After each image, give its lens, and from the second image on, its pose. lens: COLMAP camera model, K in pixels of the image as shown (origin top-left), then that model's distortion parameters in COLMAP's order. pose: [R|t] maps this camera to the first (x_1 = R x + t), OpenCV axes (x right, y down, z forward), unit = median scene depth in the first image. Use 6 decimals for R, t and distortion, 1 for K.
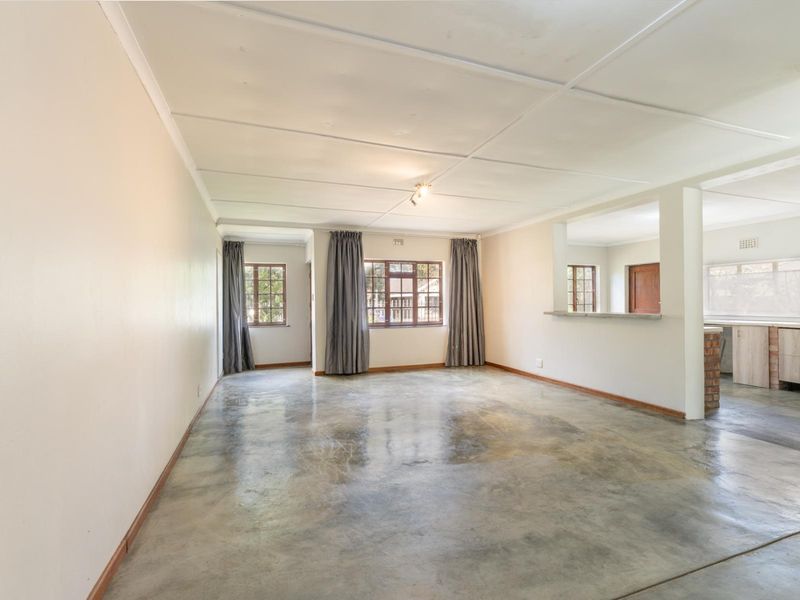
lens RADIAL K [[371.9, 0, 402.8], [0, 371.9, 301.1], [0, 0, 1]] dist [0.016405, 0.000089]
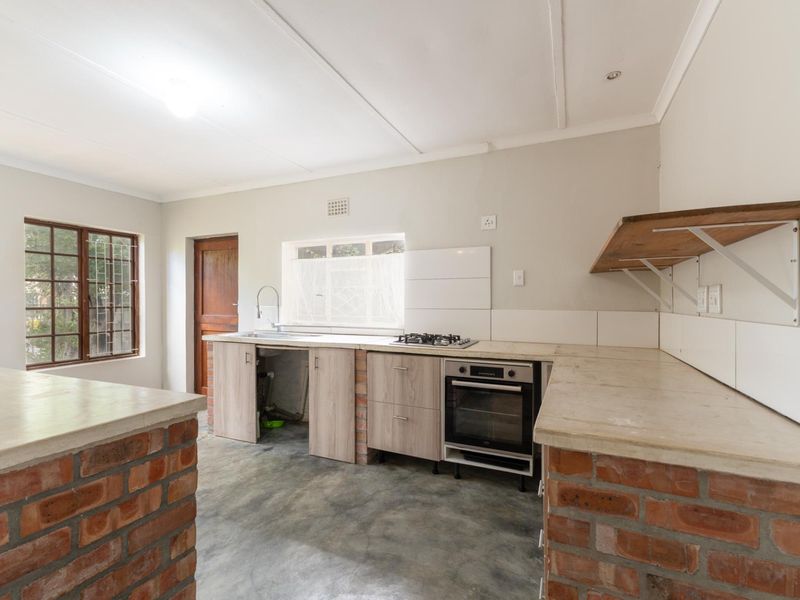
lens RADIAL K [[380.4, 0, 400.0], [0, 380.4, 300.0], [0, 0, 1]] dist [0.002823, 0.000440]
pose [[0.683788, 0.005318, 0.729661, 0.567102], [-0.003637, 0.999986, -0.003880, -0.001081], [-0.729672, -0.000001, 0.683798, 0.535600]]
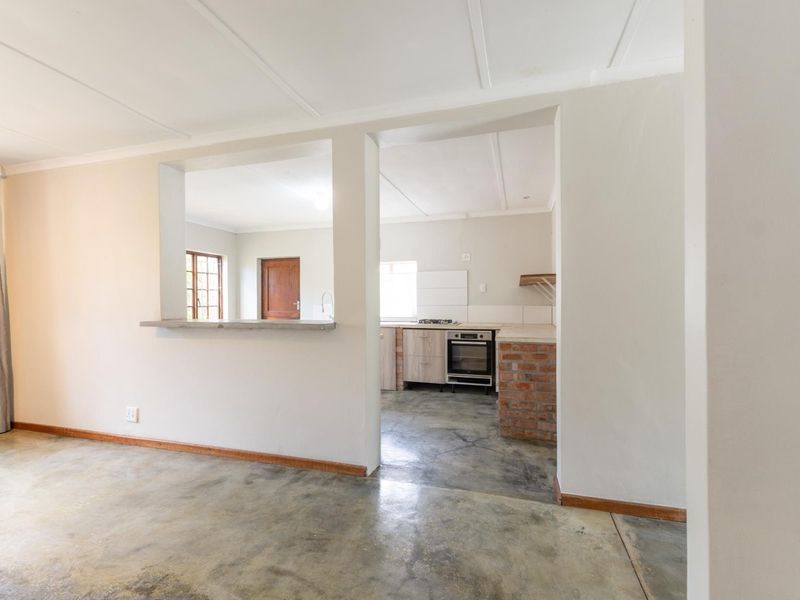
lens RADIAL K [[380.9, 0, 390.8], [0, 380.9, 298.6], [0, 0, 1]] dist [0.001650, 0.000703]
pose [[0.608374, 0.006690, 0.793622, 0.158751], [0.000924, 0.999958, -0.009138, 0.000765], [-0.793650, 0.006293, 0.608342, 0.374914]]
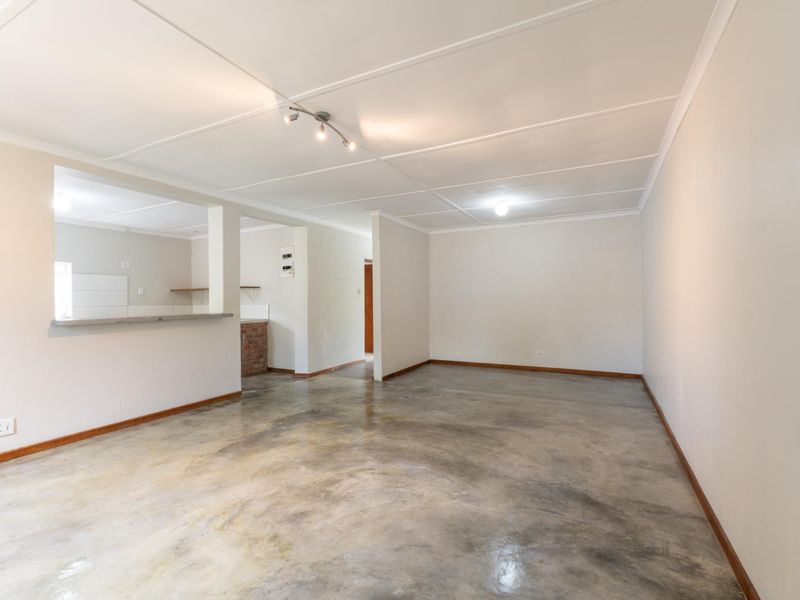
lens RADIAL K [[411.8, 0, 410.6], [0, 411.8, 301.2], [0, 0, 1]] dist [0.003656, 0.000981]
pose [[-0.692693, 0.010066, 0.721163, -0.424953], [0.011784, 0.999927, -0.002638, 0.008584], [-0.721137, 0.006671, -0.692761, 1.052132]]
